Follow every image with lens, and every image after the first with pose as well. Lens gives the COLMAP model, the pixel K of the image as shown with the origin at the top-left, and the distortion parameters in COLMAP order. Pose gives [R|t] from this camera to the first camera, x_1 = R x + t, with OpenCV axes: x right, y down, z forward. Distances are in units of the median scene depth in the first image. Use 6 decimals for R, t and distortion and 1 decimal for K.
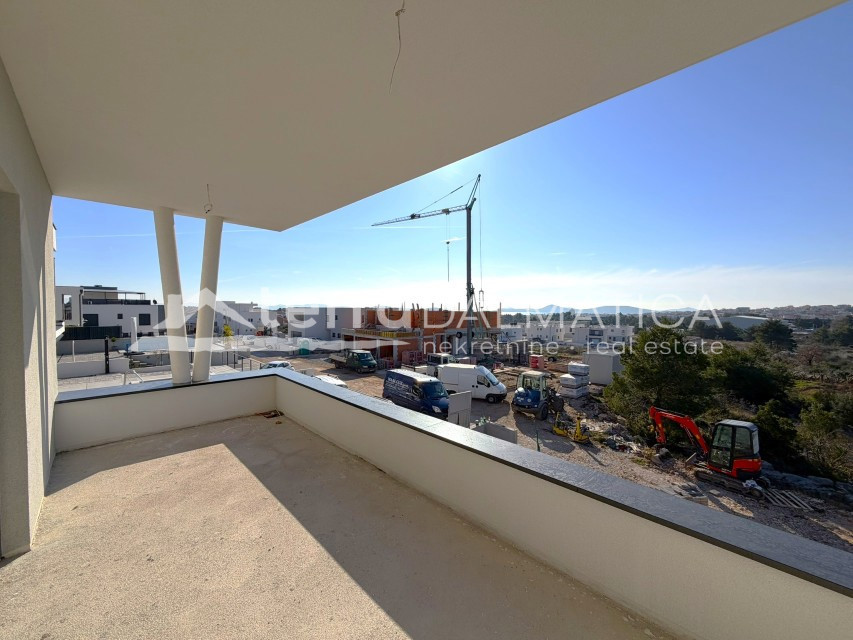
lens RADIAL K [[339.8, 0, 423.6], [0, 339.8, 318.9], [0, 0, 1]] dist [0.000037, 0.000239]
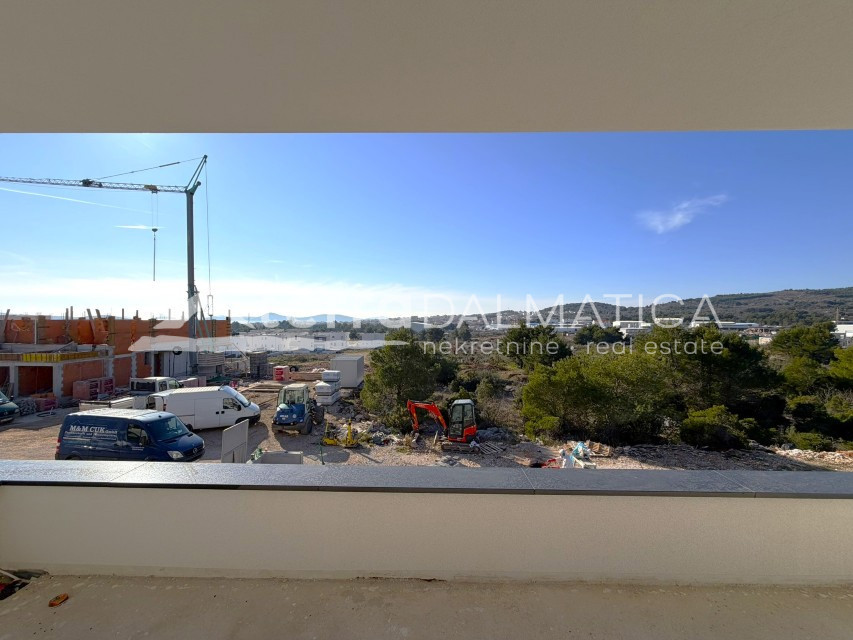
lens RADIAL K [[339.8, 0, 424.3], [0, 339.8, 320.1], [0, 0, 1]] dist [0.000037, 0.000239]
pose [[0.707332, -0.005438, 0.706861, -0.085291], [0.020007, 0.999724, -0.012329, -0.002947], [-0.706599, 0.022863, 0.707245, 0.084410]]
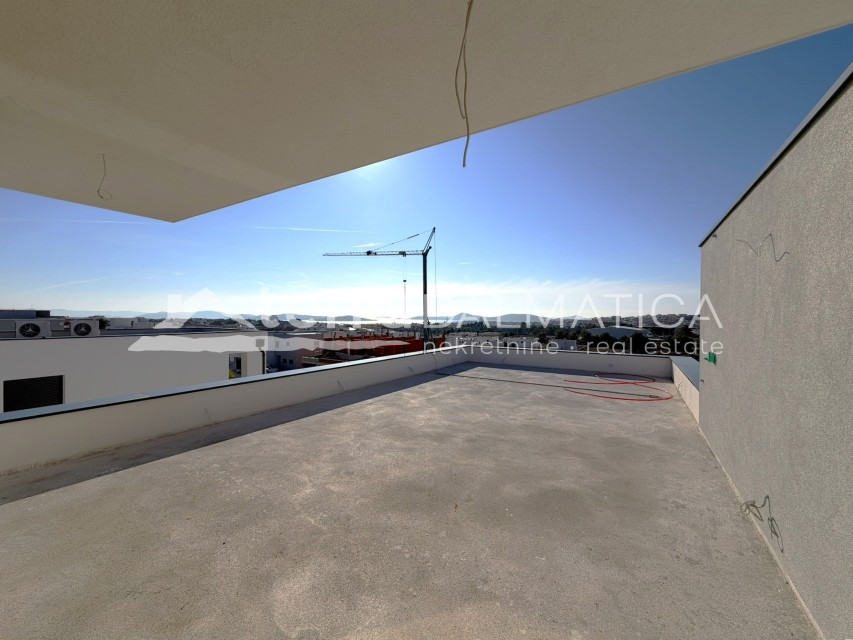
lens RADIAL K [[339.8, 0, 418.6], [0, 339.8, 320.5], [0, 0, 1]] dist [0.000037, 0.000239]
pose [[0.974012, -0.009072, 0.226314, -0.298875], [0.013610, 0.999736, -0.018498, -0.139939], [-0.226087, 0.021097, 0.973879, -0.263830]]
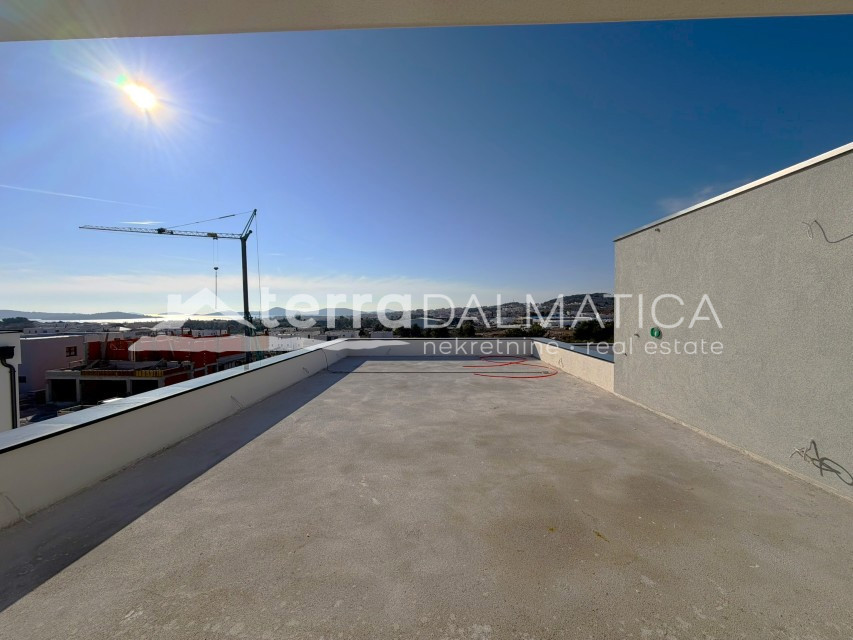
lens RADIAL K [[339.8, 0, 416.2], [0, 339.8, 316.4], [0, 0, 1]] dist [0.000037, 0.000239]
pose [[0.732028, -0.026170, 0.680771, -0.358477], [0.036890, 0.999319, -0.001253, -0.137002], [-0.680275, 0.026031, 0.732495, -0.181981]]
